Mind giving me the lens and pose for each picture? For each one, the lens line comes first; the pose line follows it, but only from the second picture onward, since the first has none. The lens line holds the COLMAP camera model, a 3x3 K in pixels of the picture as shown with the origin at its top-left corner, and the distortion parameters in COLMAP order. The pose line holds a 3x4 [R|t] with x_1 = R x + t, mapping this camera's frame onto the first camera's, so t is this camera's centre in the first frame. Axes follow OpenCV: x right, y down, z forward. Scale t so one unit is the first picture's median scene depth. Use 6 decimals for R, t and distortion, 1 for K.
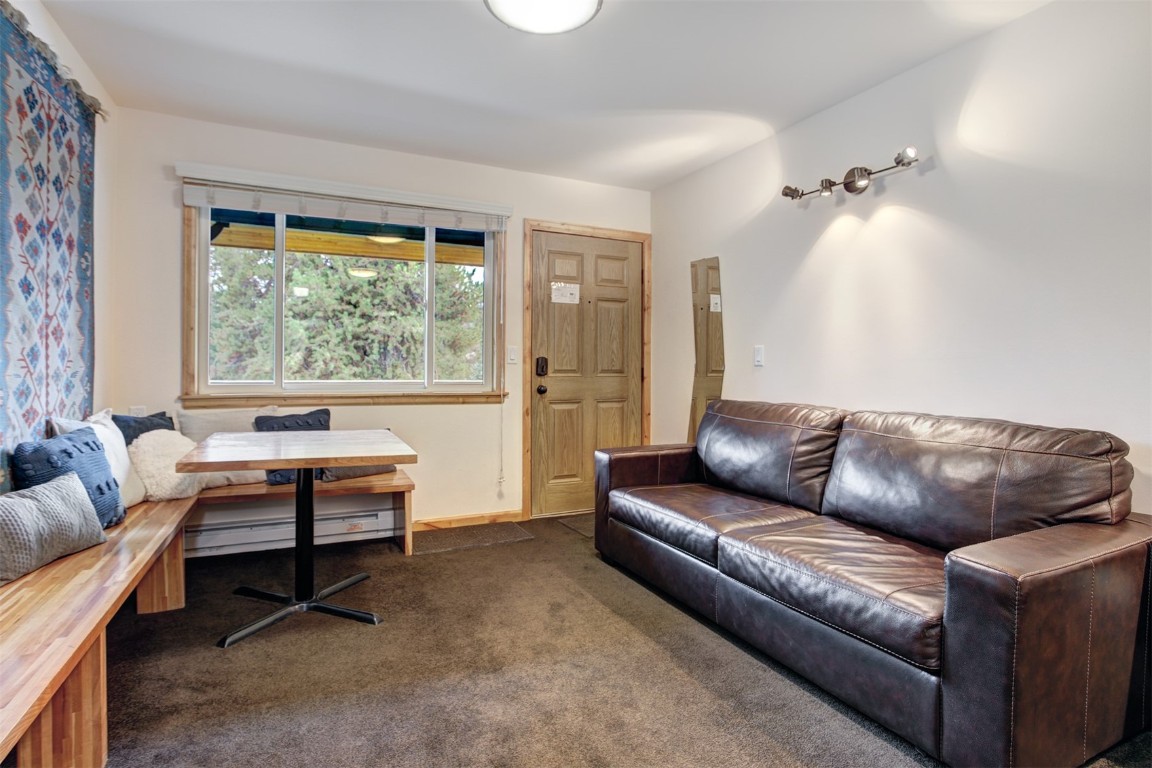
lens RADIAL K [[575.2, 0, 578.4], [0, 575.2, 374.0], [0, 0, 1]] dist [-0.067797, 0.036750]
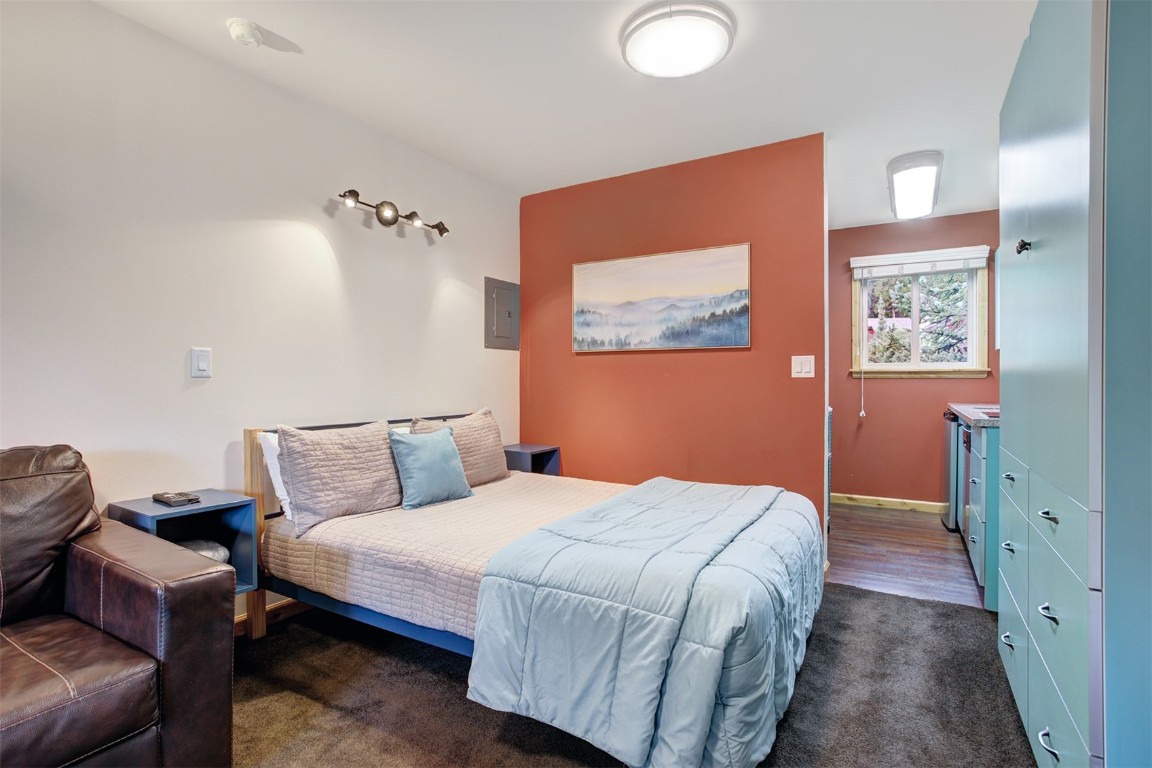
lens RADIAL K [[566.0, 0, 580.8], [0, 566.0, 389.2], [0, 0, 1]] dist [-0.021027, 0.016253]
pose [[-0.528559, -0.012660, 0.848802, -0.124902], [0.006778, 0.999794, 0.019132, -0.005628], [-0.848869, 0.015865, -0.528365, 0.222160]]
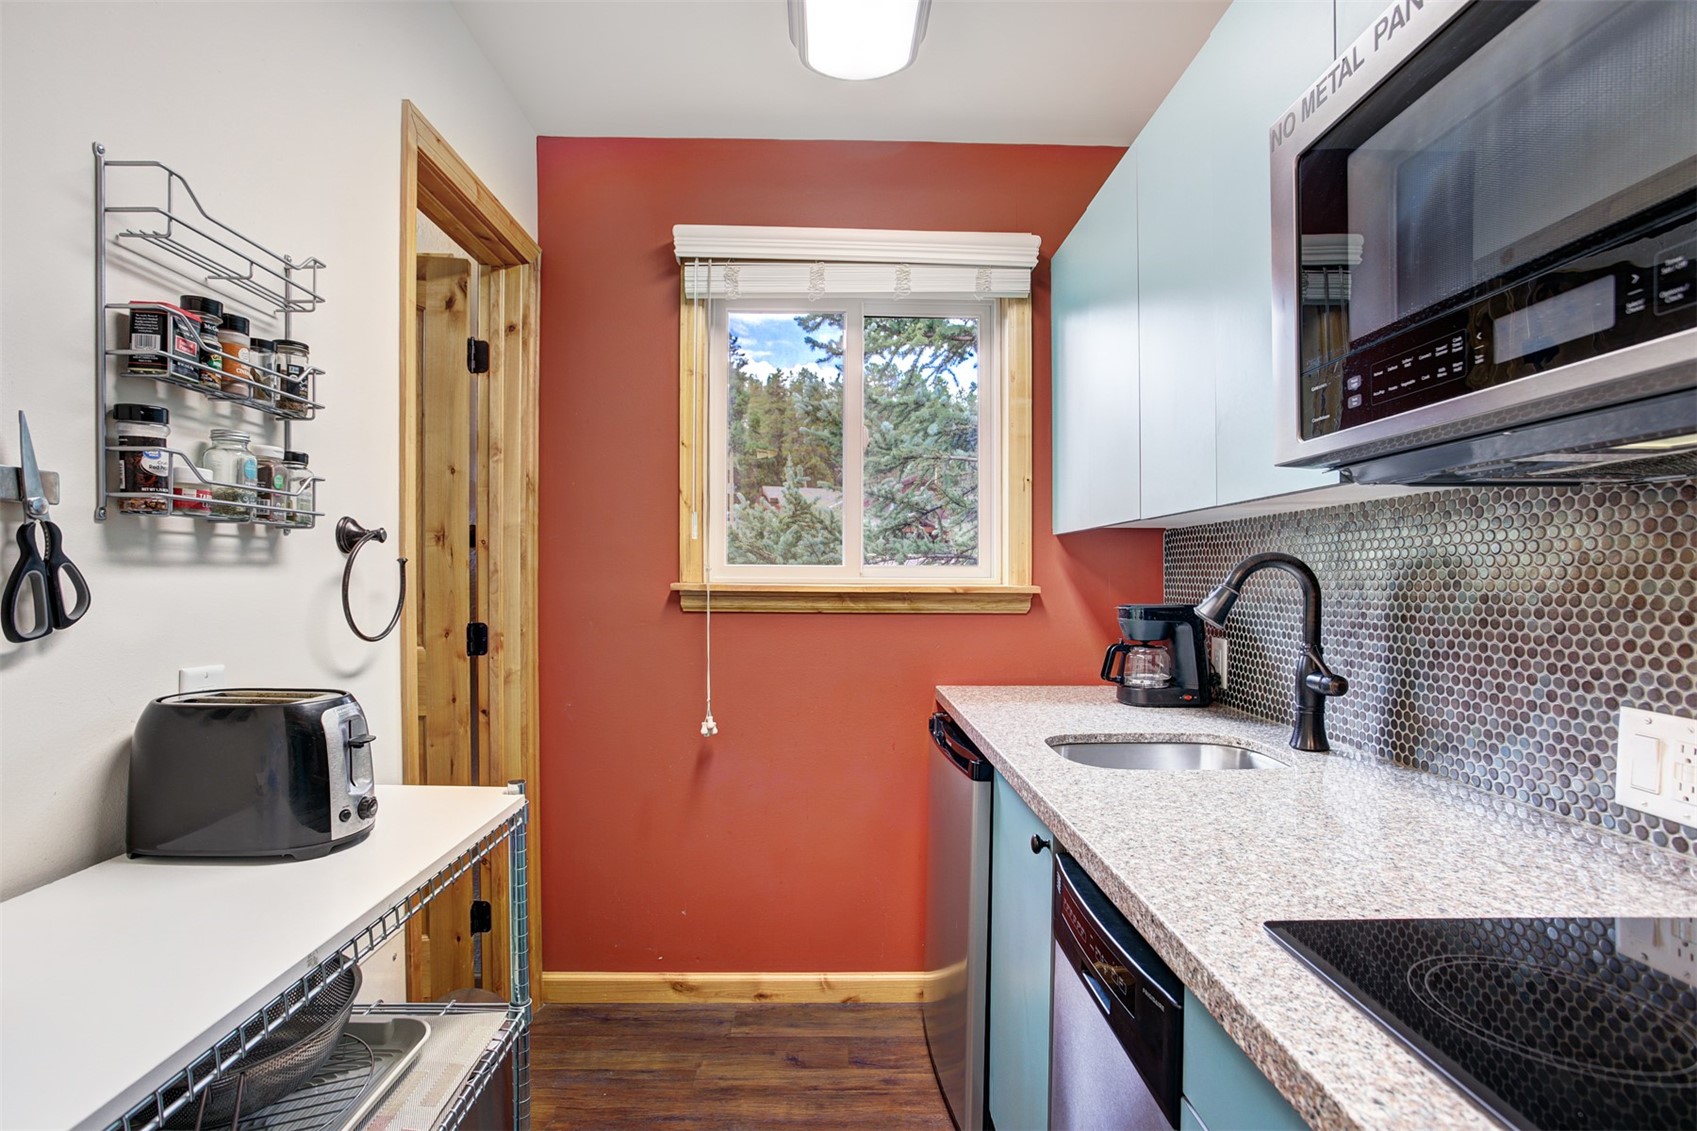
lens RADIAL K [[829.8, 0, 850.6], [0, 829.8, 585.0], [0, 0, 1]] dist [-0.072404, 0.038129]
pose [[-0.899192, -0.011852, 0.437393, 0.074234], [-0.003007, 0.999777, 0.020909, -0.019729], [-0.437544, 0.017486, -0.899027, -0.143333]]
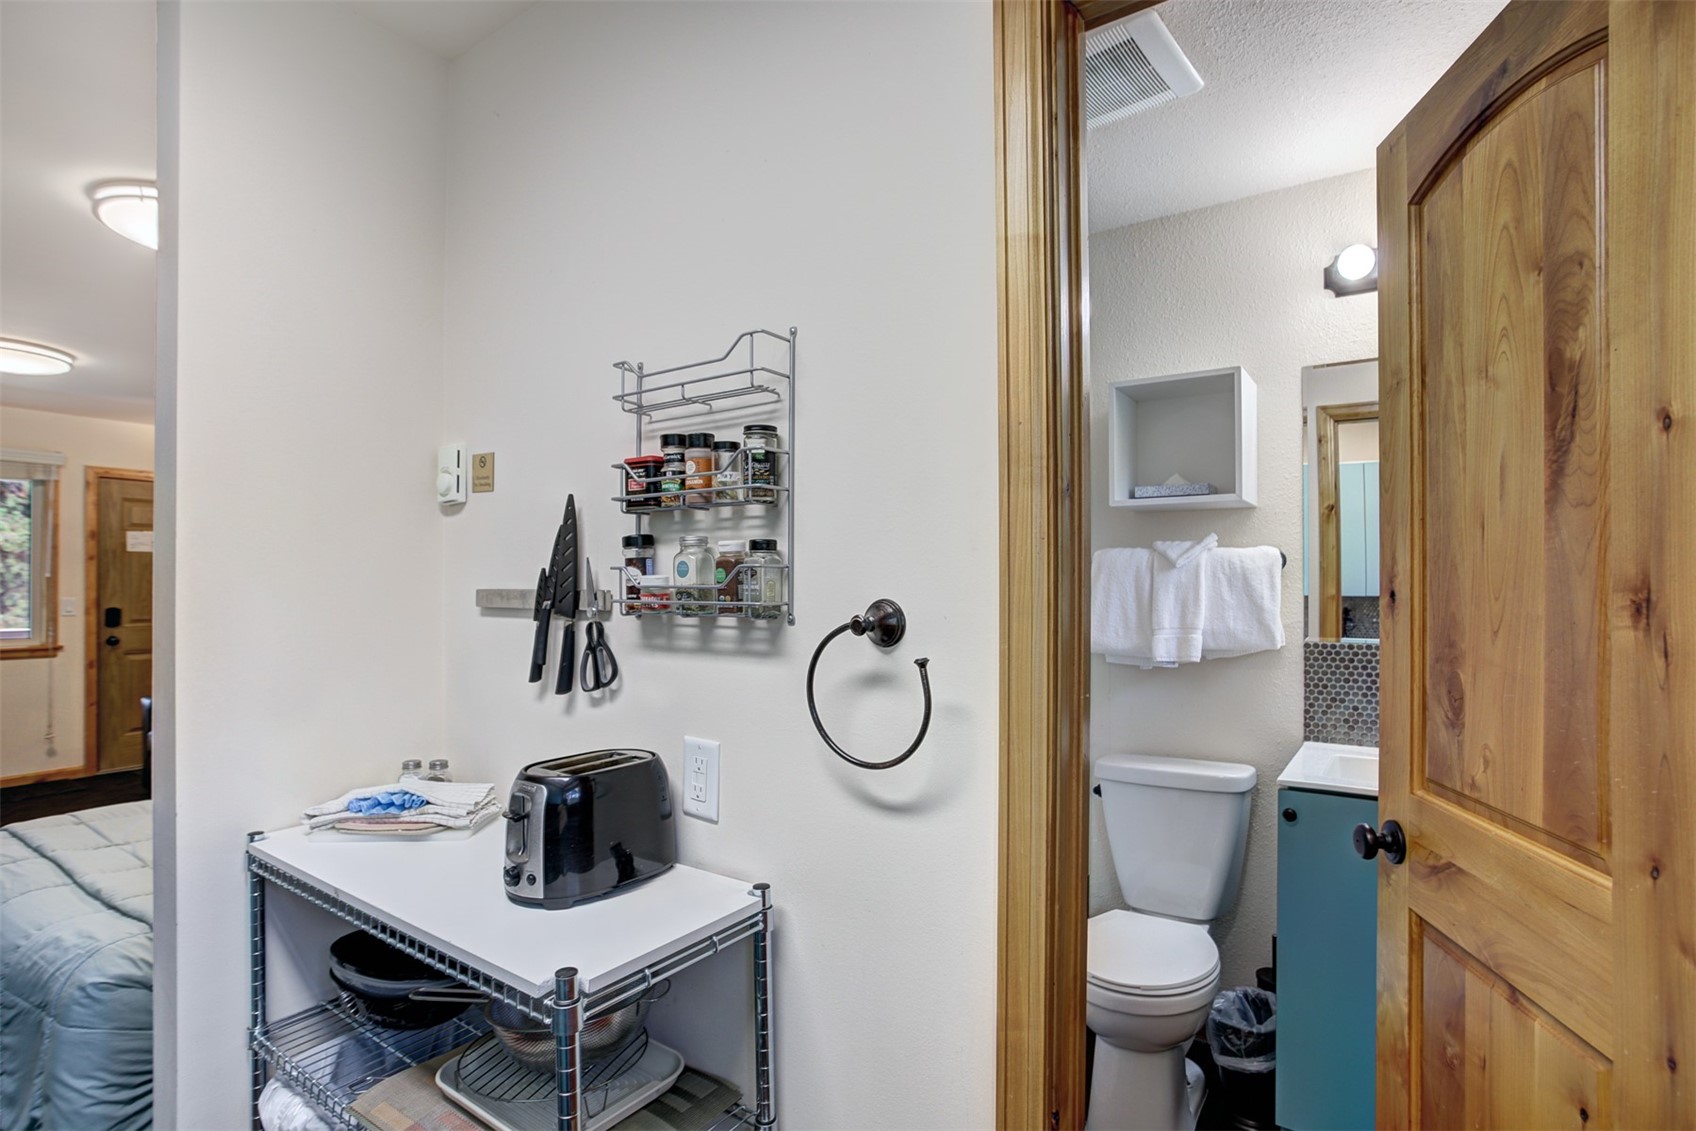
lens RADIAL K [[833.3, 0, 855.0], [0, 833.3, 573.2], [0, 0, 1]] dist [-0.021027, 0.016253]
pose [[0.883977, -0.004343, 0.467510, 0.396182], [0.009937, 0.999906, -0.009499, -0.061754], [-0.467424, 0.013042, 0.883937, -0.843226]]
